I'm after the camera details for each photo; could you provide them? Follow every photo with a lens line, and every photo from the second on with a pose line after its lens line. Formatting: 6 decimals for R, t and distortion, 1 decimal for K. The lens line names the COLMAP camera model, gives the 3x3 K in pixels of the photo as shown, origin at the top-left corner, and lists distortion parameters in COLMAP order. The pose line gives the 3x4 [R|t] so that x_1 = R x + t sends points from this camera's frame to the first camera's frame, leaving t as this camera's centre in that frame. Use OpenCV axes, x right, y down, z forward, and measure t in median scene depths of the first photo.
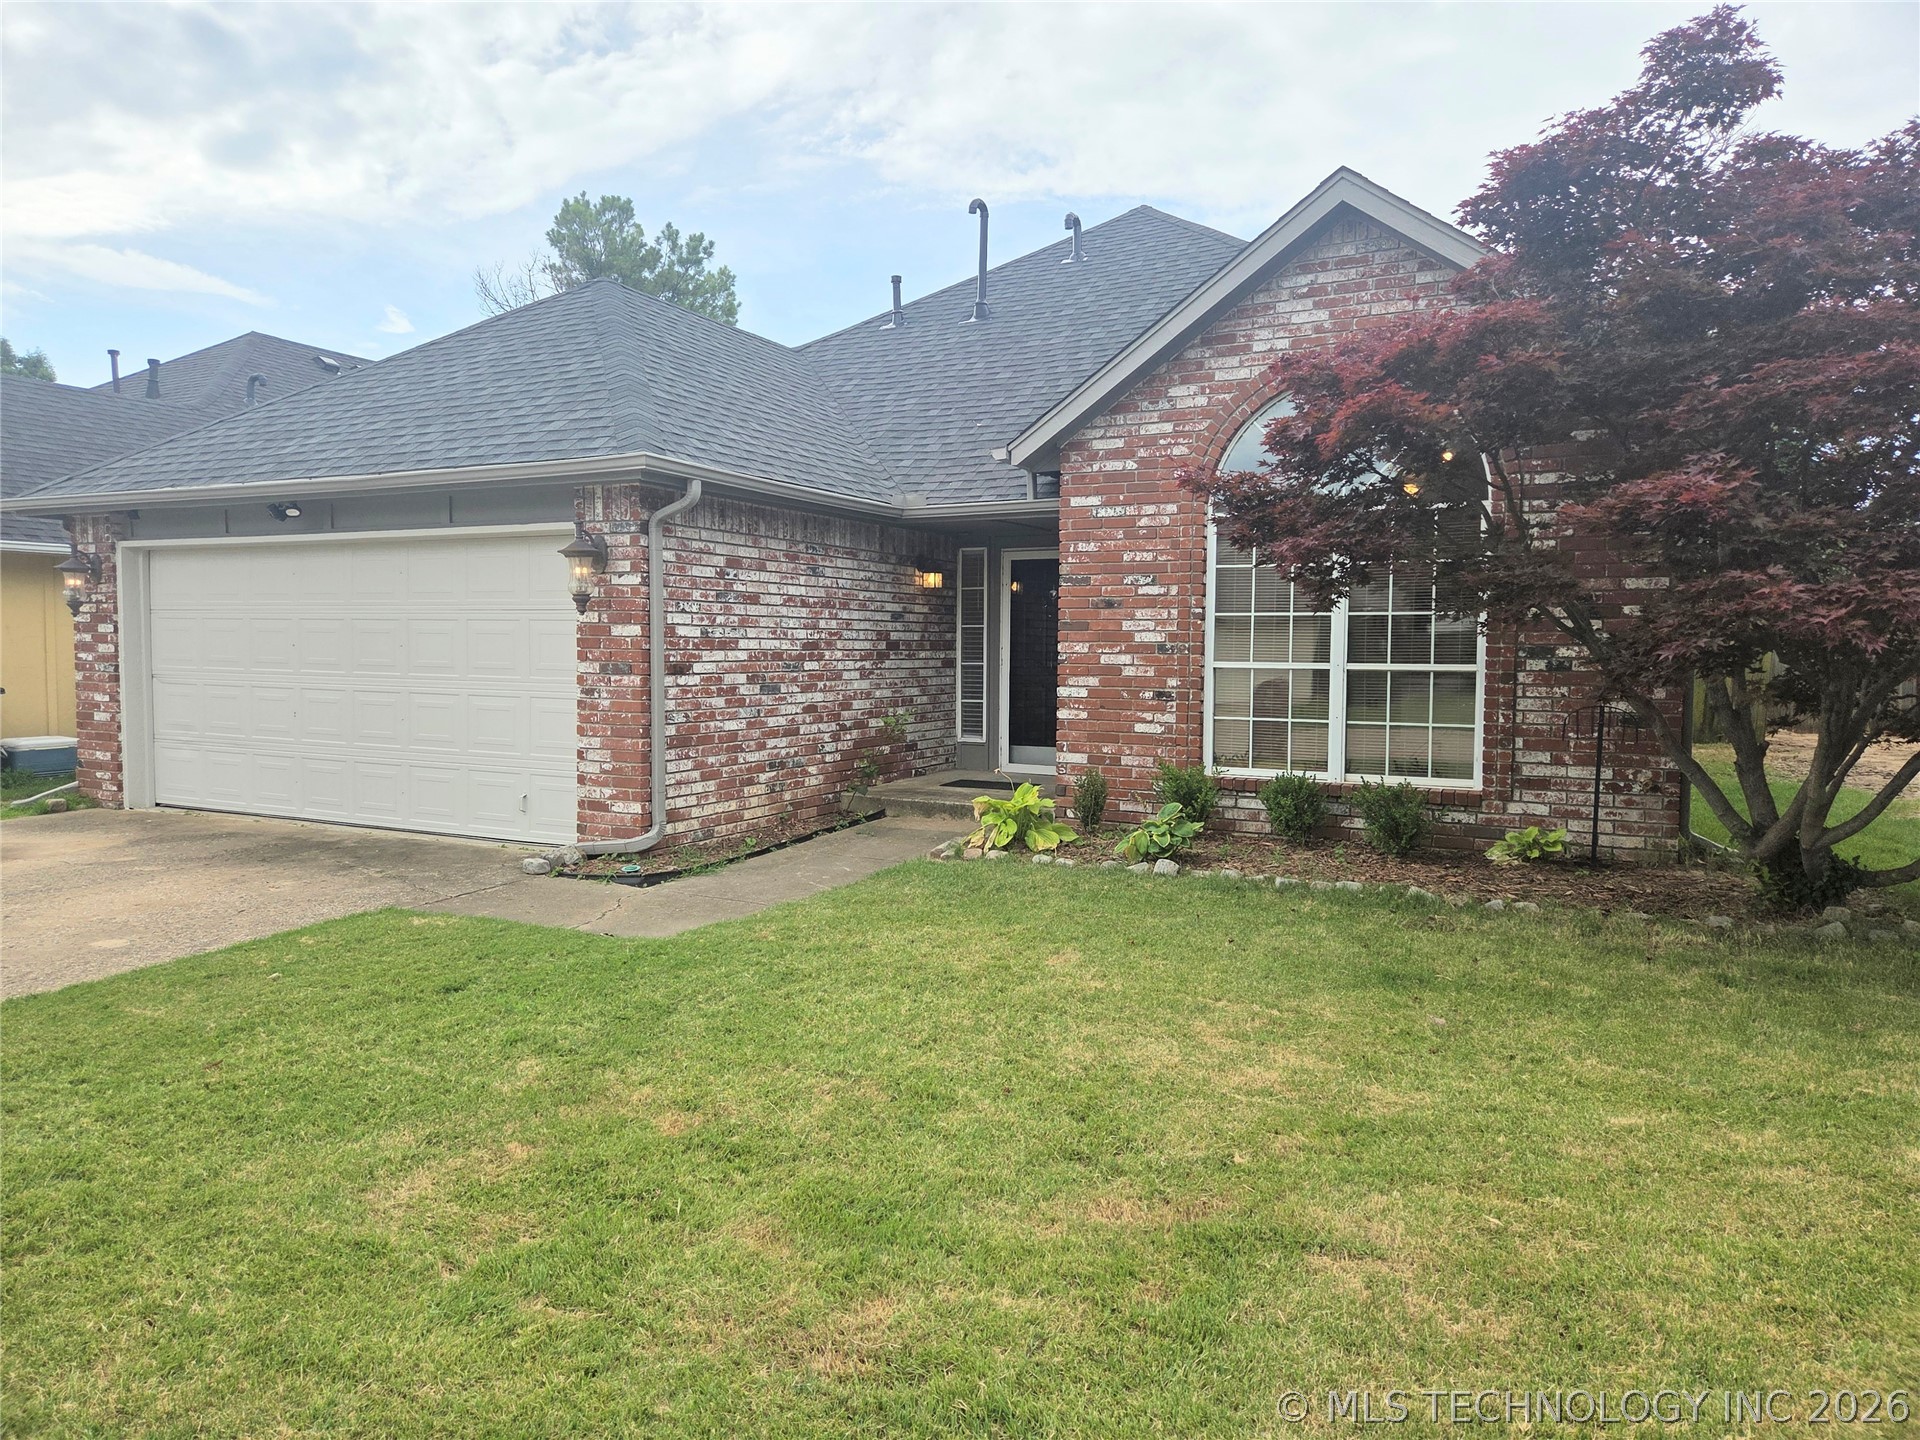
lens RADIAL K [[1285.9, 0, 958.3], [0, 1285.9, 694.3], [0, 0, 1]] dist [0.087194, -0.080852]
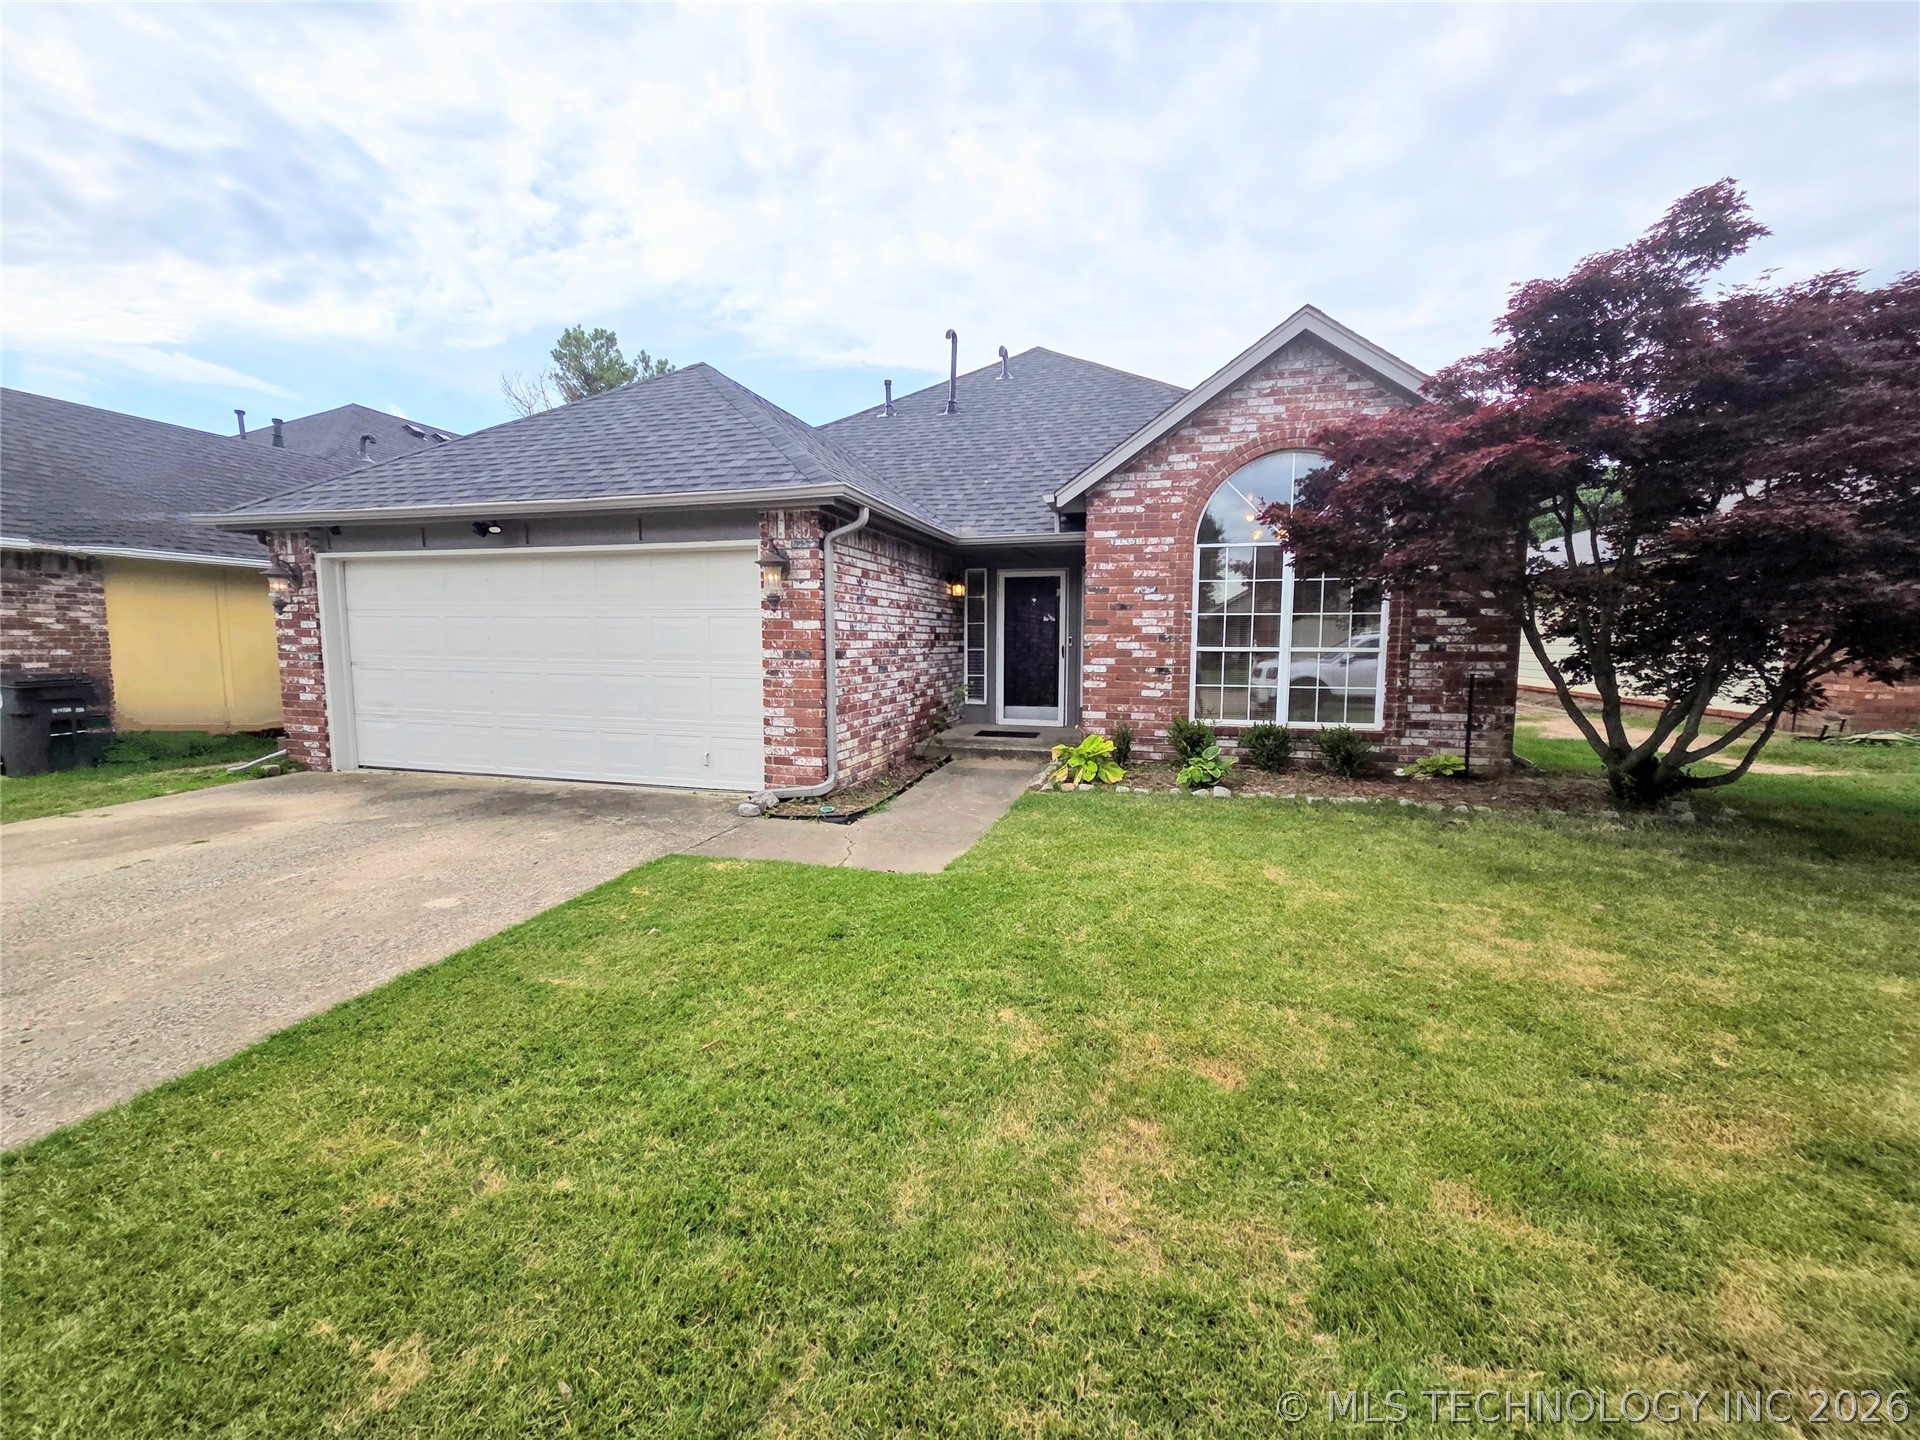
lens RADIAL K [[778.6, 0, 954.7], [0, 778.6, 708.7], [0, 0, 1]] dist [0.006056, -0.000466]
pose [[0.978357, -0.021126, 0.205845, -0.250811], [0.010751, 0.998621, 0.051389, -0.003680], [-0.206647, -0.048064, 0.977234, 0.191448]]
